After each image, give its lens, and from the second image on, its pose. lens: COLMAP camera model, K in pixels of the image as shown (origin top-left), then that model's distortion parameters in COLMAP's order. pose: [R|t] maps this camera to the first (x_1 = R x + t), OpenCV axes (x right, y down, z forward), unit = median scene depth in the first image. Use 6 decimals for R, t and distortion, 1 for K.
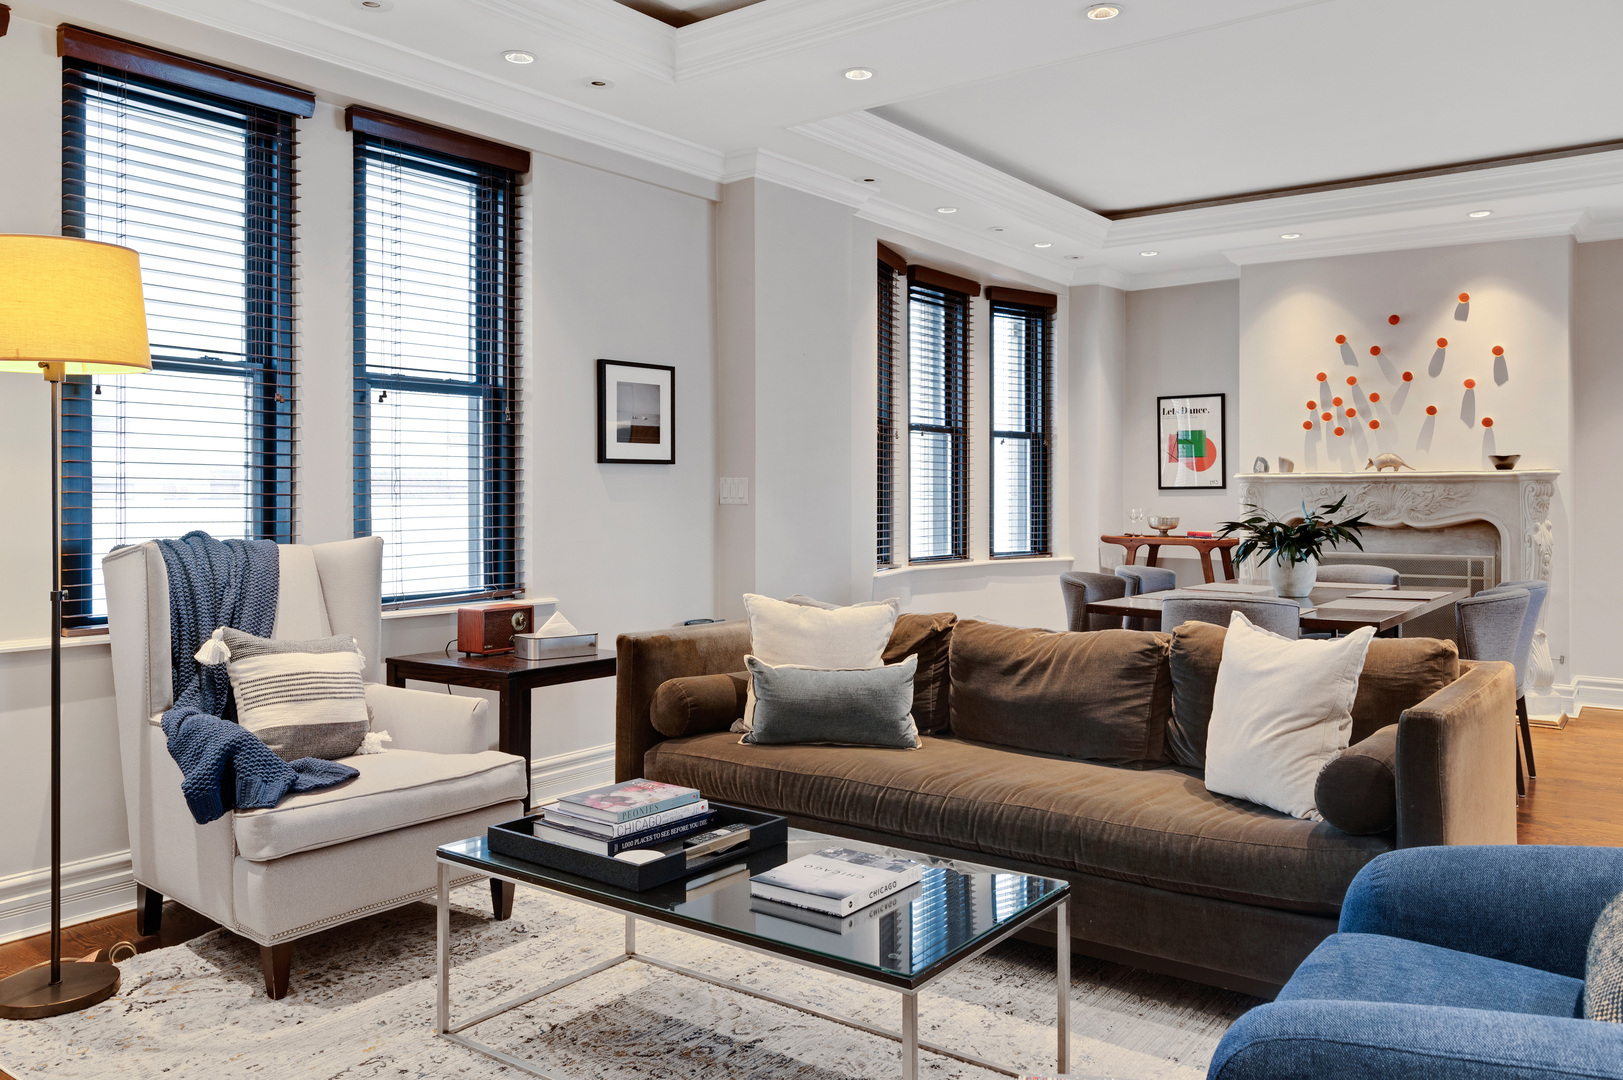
lens RADIAL K [[1297.3, 0, 699.9], [0, 1297.3, 473.5], [0, 0, 1]] dist [-0.007373, -0.009198]
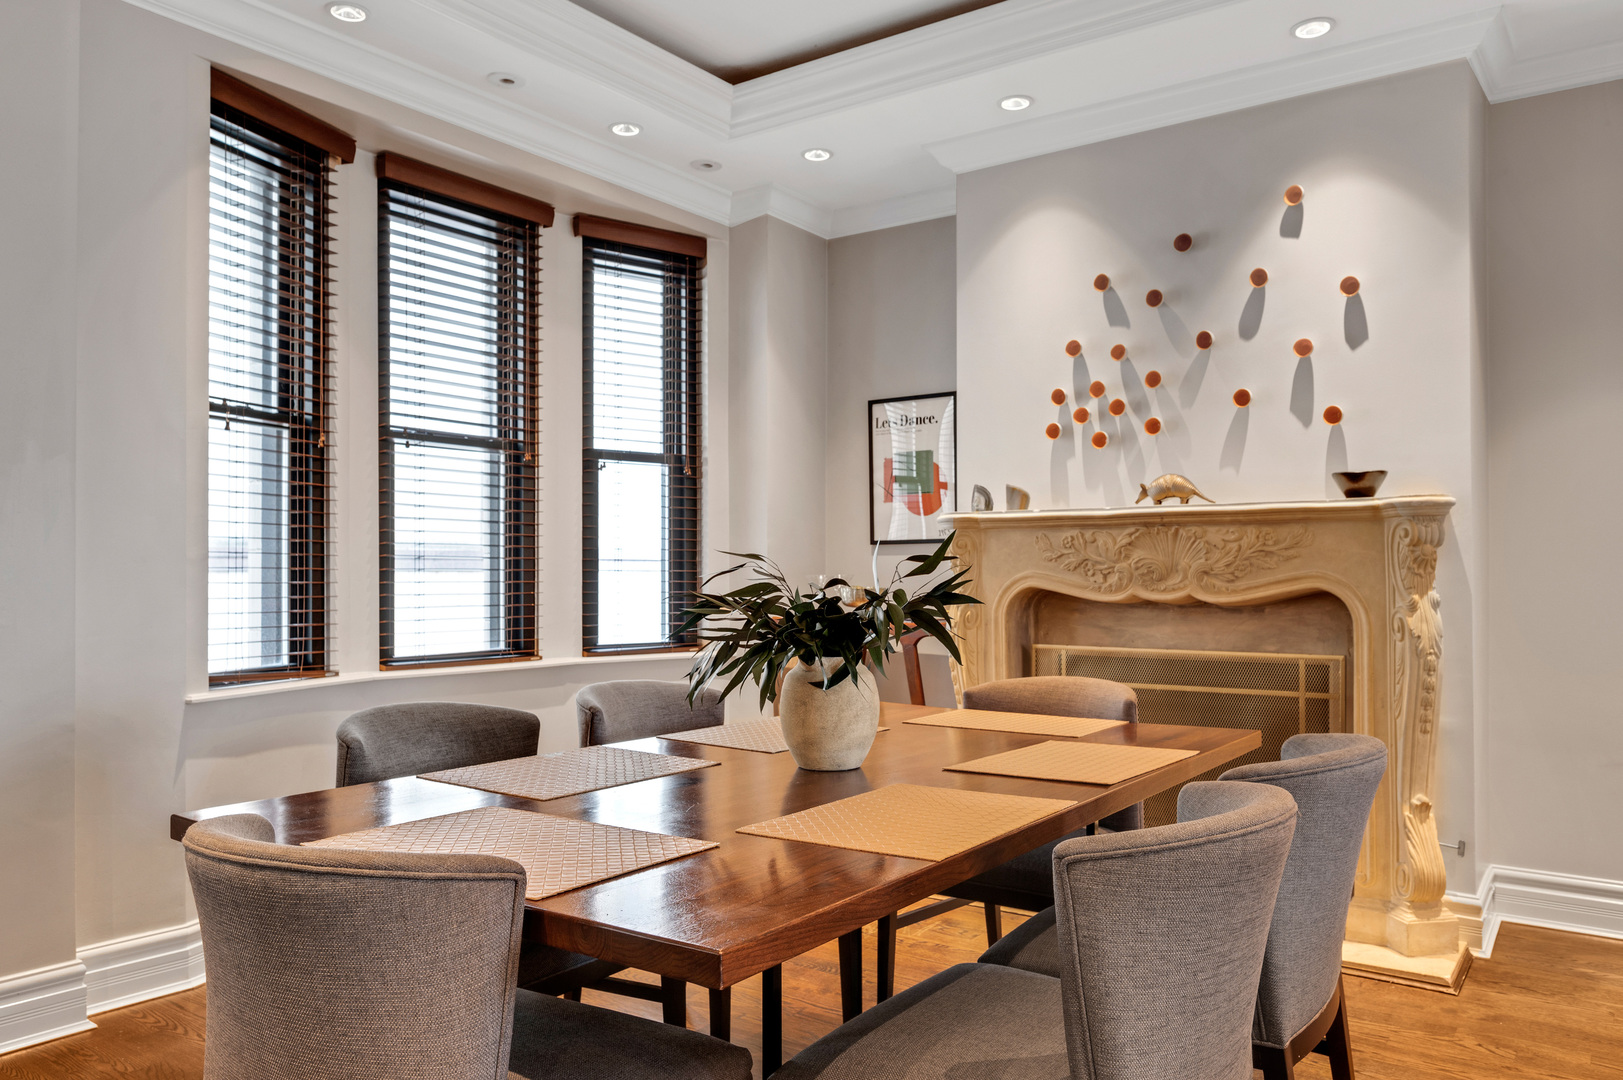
lens RADIAL K [[1235.0, 0, 811.5], [0, 1235.0, 540.0], [0, 0, 1]] dist [-0.006894, -0.000046]
pose [[0.997201, -0.000913, 0.074760, 0.331828], [0.001422, 0.999976, -0.006749, 0.016829], [-0.074752, 0.006836, 0.997179, 0.467649]]
